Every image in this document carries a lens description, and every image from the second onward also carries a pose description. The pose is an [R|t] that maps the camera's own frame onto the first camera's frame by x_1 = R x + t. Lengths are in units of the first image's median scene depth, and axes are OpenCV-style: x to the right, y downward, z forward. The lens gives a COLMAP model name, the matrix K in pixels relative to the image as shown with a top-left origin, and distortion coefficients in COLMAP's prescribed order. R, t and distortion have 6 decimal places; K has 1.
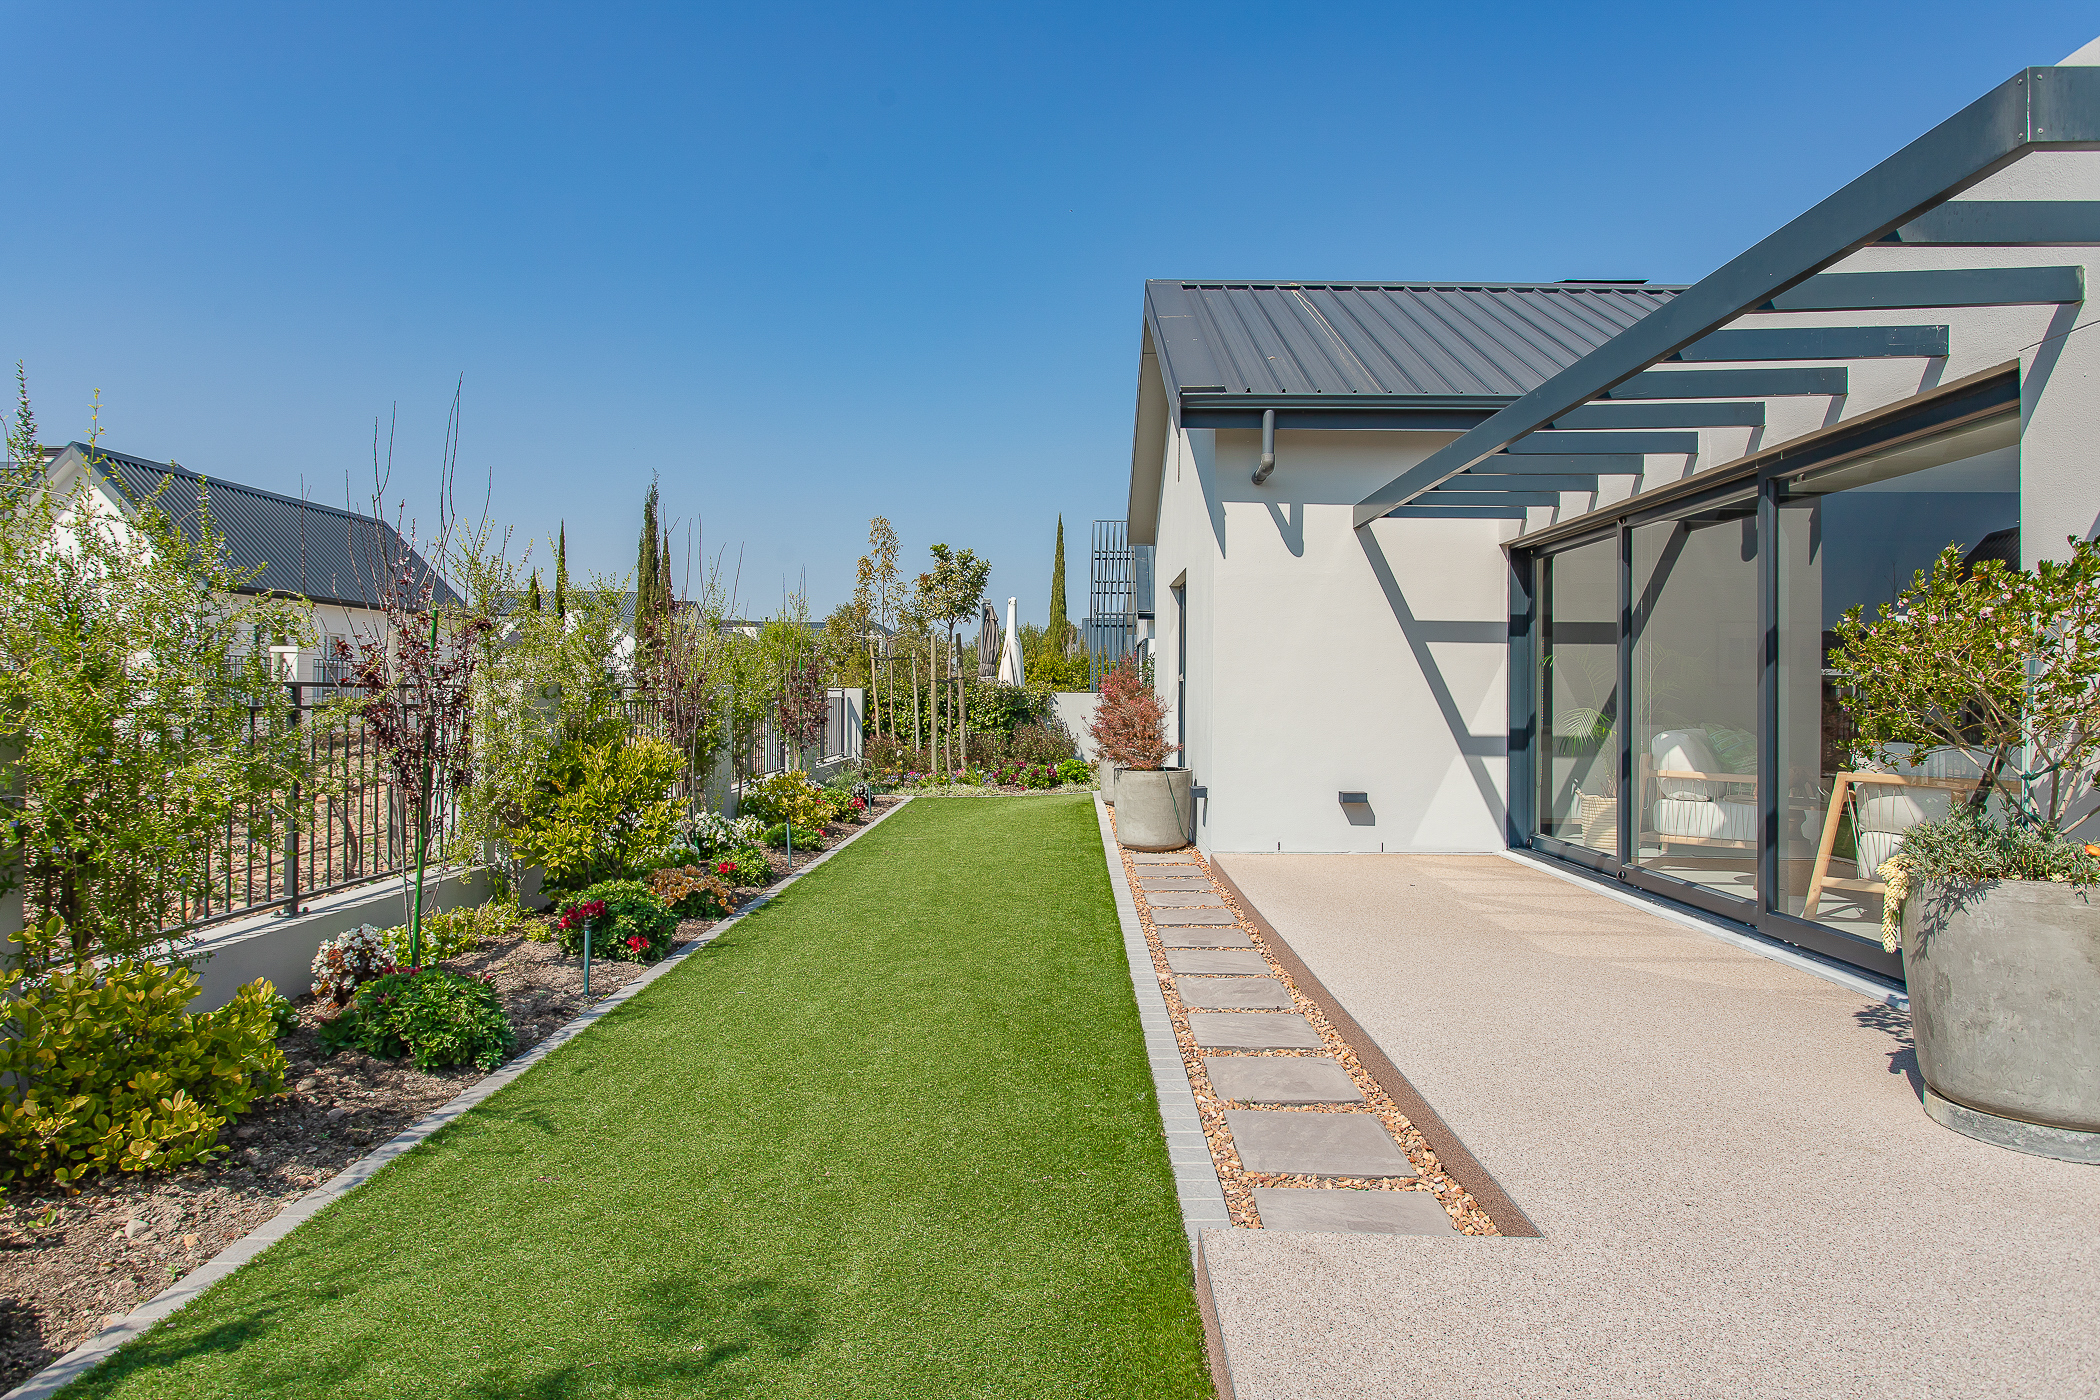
lens RADIAL K [[1201.8, 0, 1045.8], [0, 1201.8, 685.6], [0, 0, 1]] dist [-0.010146, 0.001473]
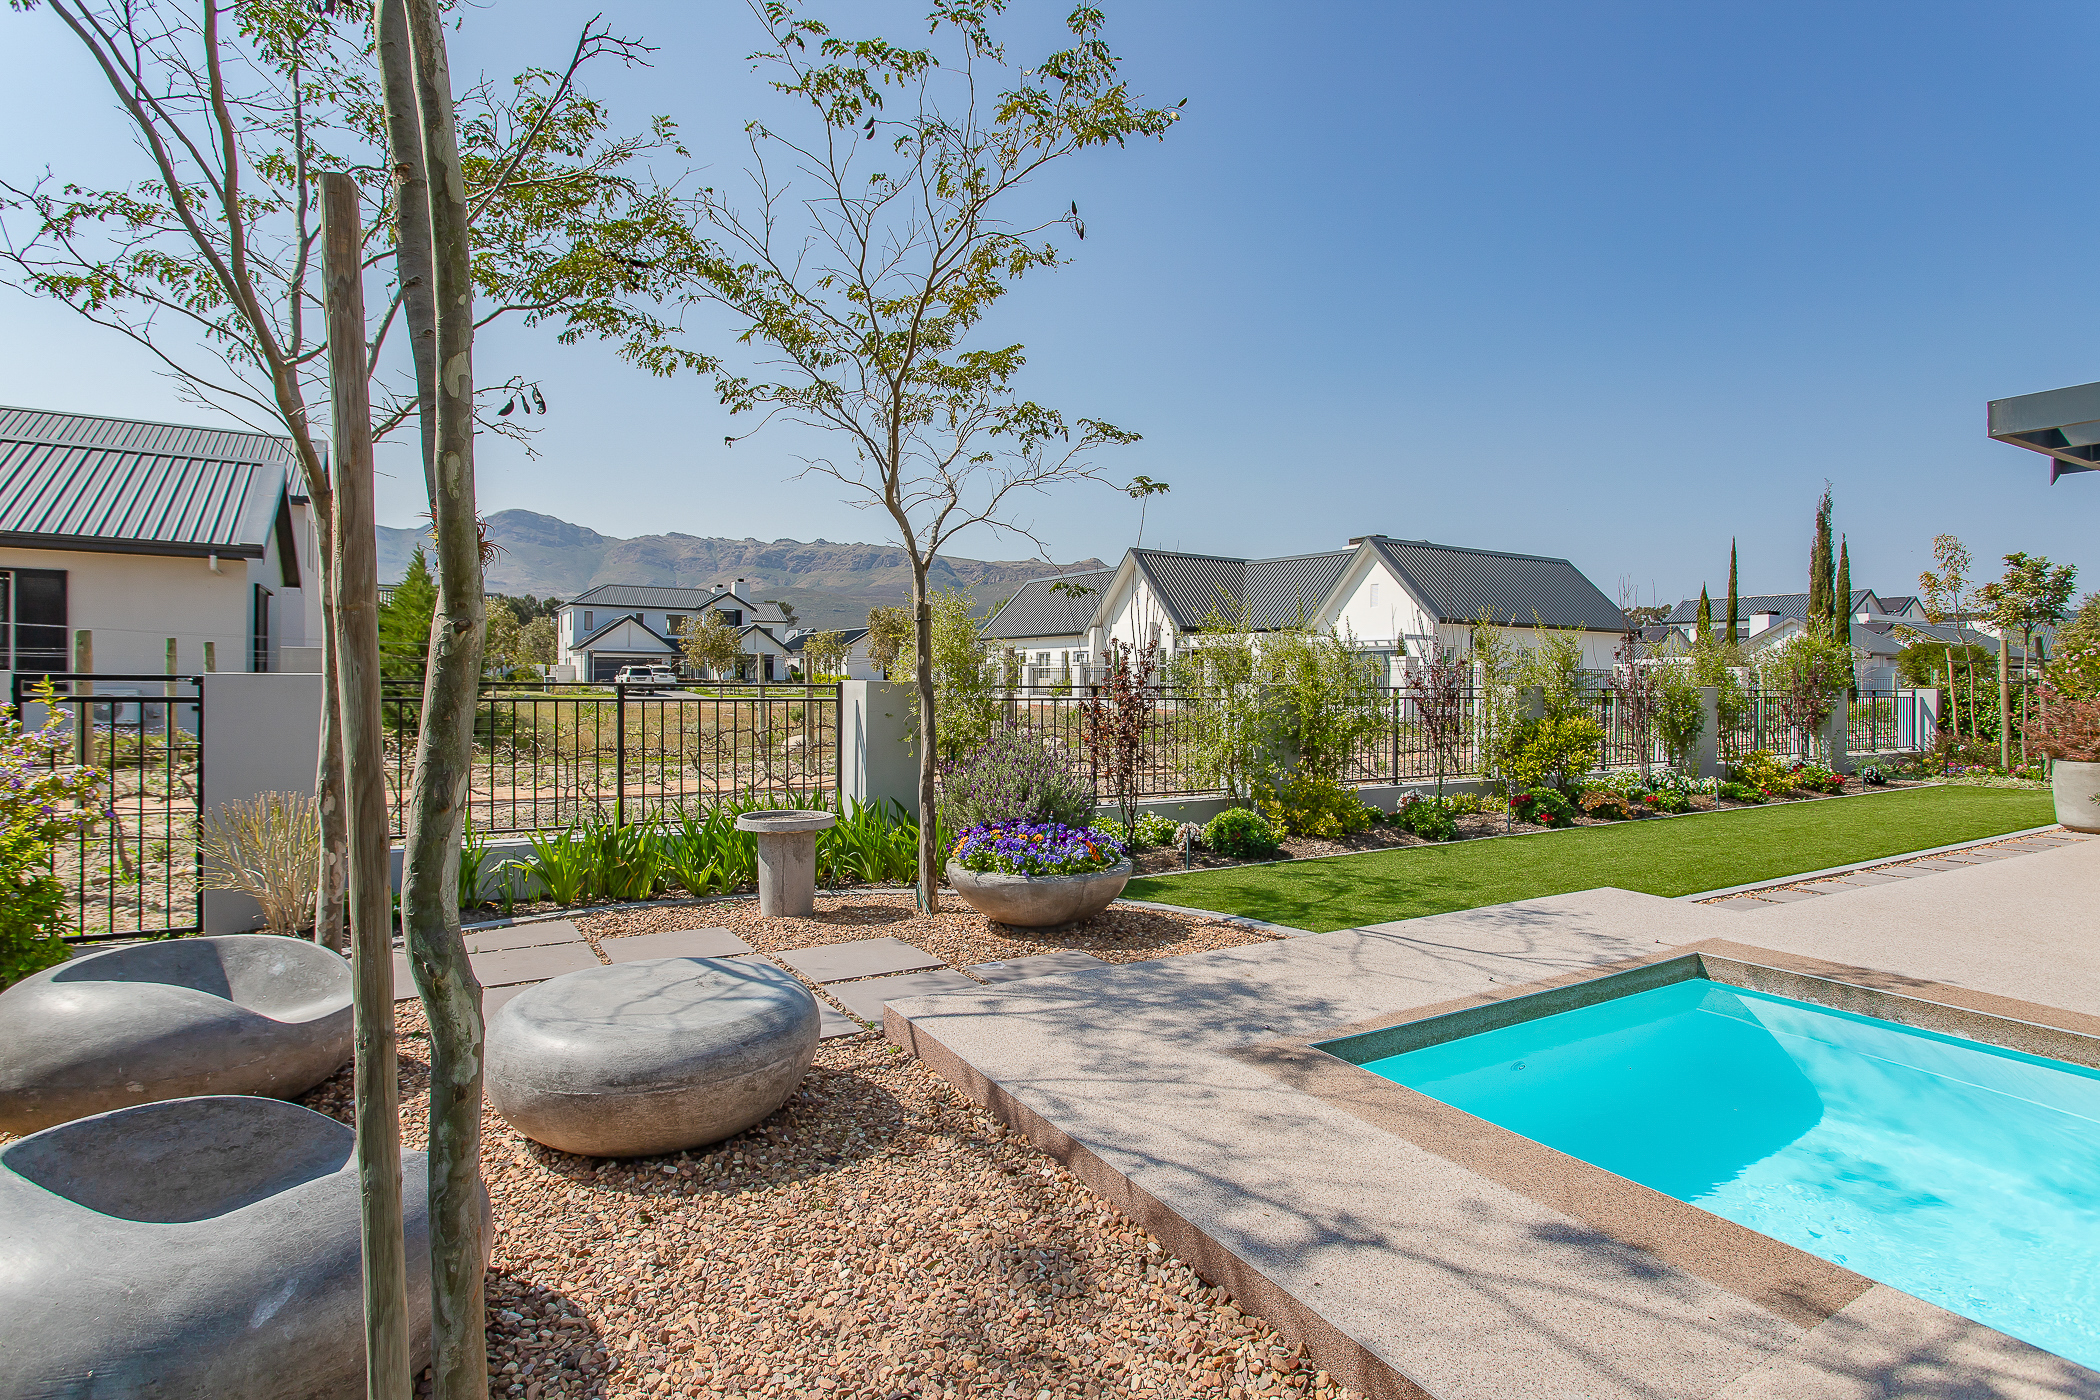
lens RADIAL K [[1053.2, 0, 1023.9], [0, 1053.2, 702.1], [0, 0, 1]] dist [-0.009212, 0.004401]
pose [[0.526721, 0.012990, -0.849939, 0.452753], [0.001201, 0.999871, 0.016026, -0.004372], [0.850037, -0.009462, 0.526637, -0.436037]]
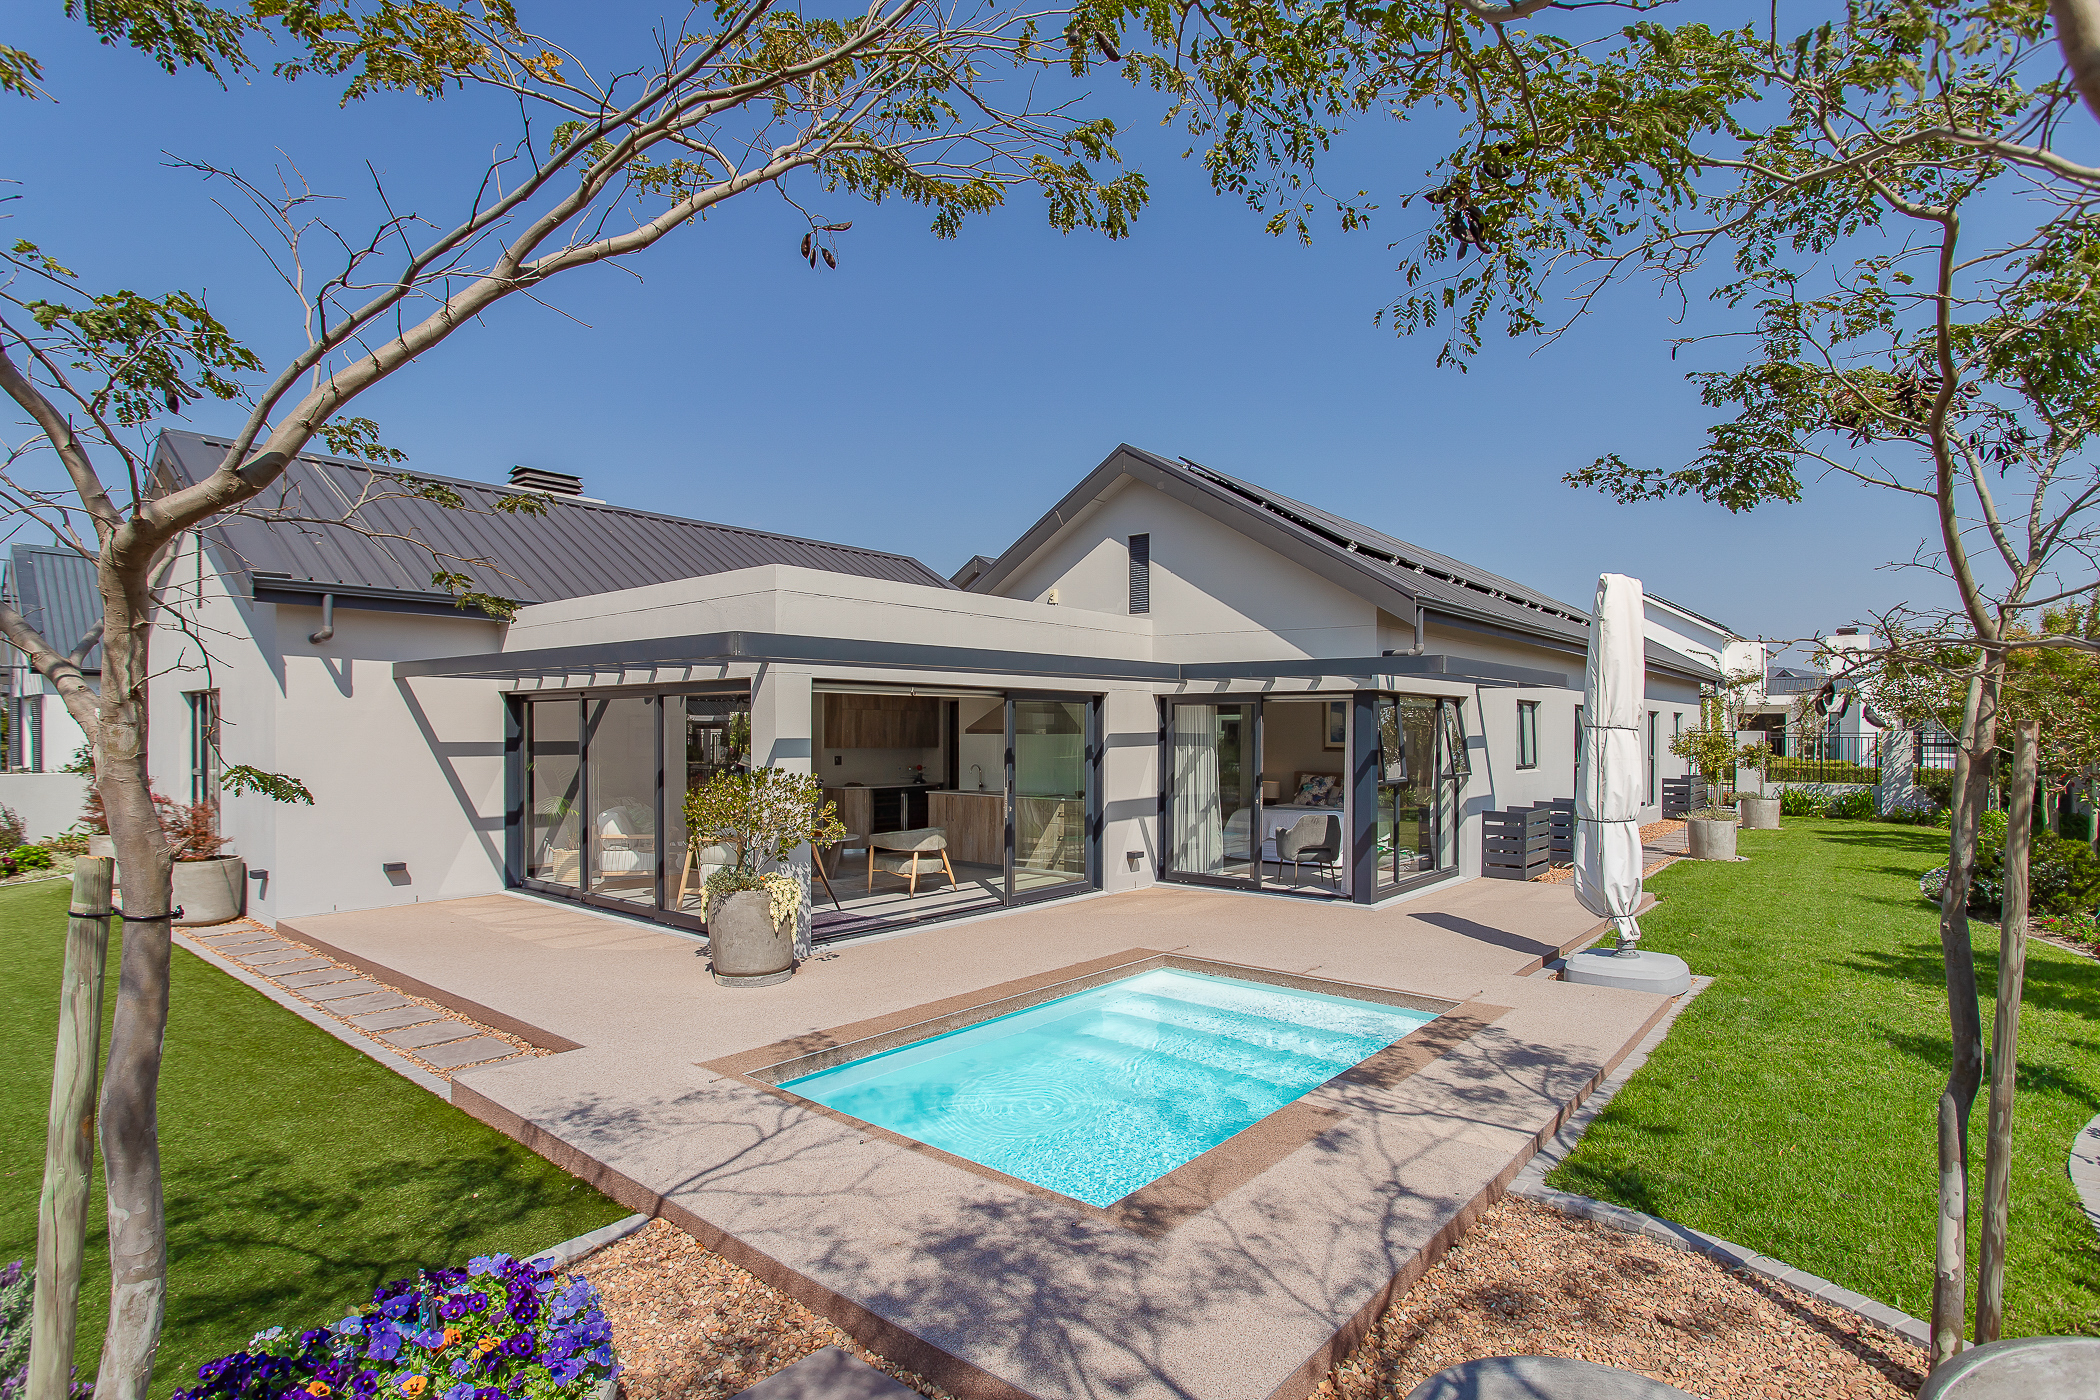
lens RADIAL K [[1053.2, 0, 1044.4], [0, 1053.2, 736.6], [0, 0, 1]] dist [-0.009212, 0.004401]
pose [[0.627017, -0.013896, 0.778882, -0.242910], [-0.001733, 0.999814, 0.019233, -0.091949], [-0.779004, -0.013409, 0.626876, -0.405569]]
